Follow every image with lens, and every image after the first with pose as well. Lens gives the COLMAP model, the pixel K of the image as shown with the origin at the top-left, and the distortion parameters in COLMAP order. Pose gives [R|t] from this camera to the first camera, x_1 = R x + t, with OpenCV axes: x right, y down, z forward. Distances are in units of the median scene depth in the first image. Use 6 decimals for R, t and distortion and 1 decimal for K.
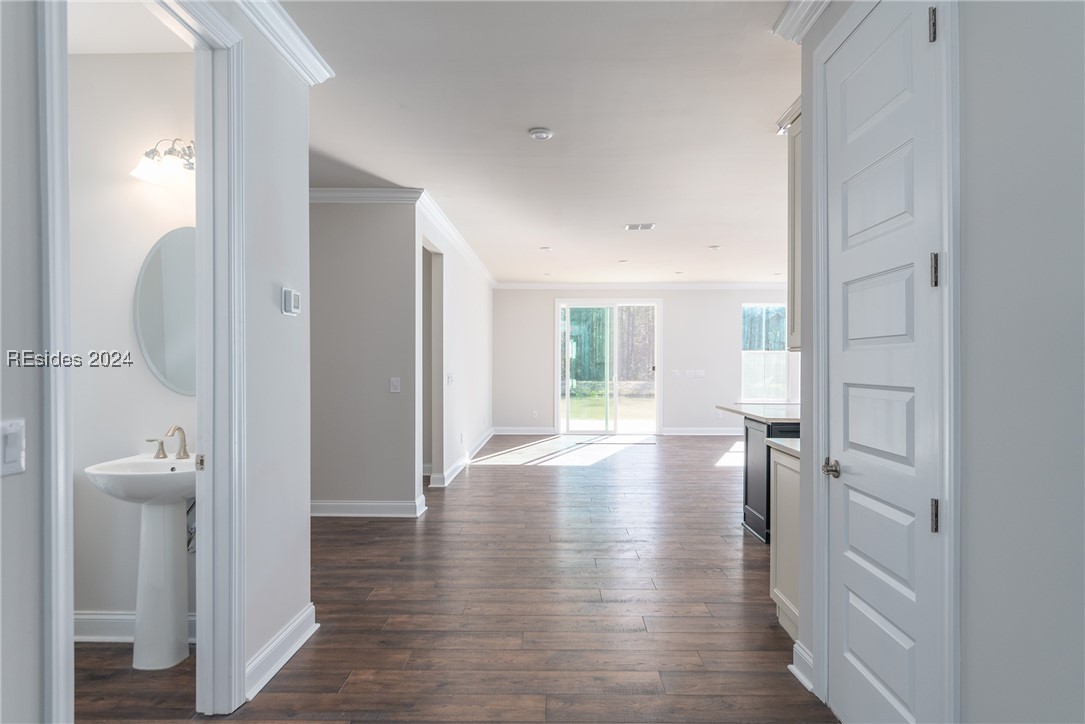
lens RADIAL K [[493.5, 0, 542.6], [0, 493.5, 366.1], [0, 0, 1]] dist [0.001866, 0.000070]
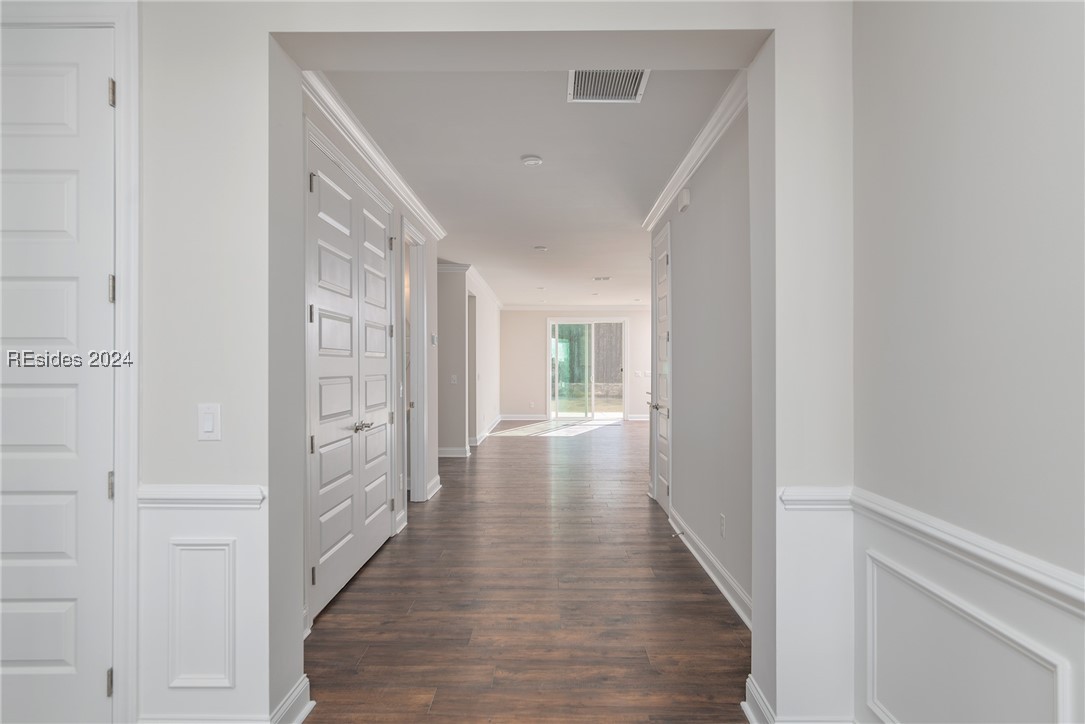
lens RADIAL K [[493.5, 0, 542.1], [0, 493.5, 367.5], [0, 0, 1]] dist [0.001866, 0.000070]
pose [[0.999815, -0.000394, 0.019232, -0.014217], [0.000461, 0.999994, -0.003476, 0.001661], [-0.019231, 0.003485, 0.999809, -0.359506]]
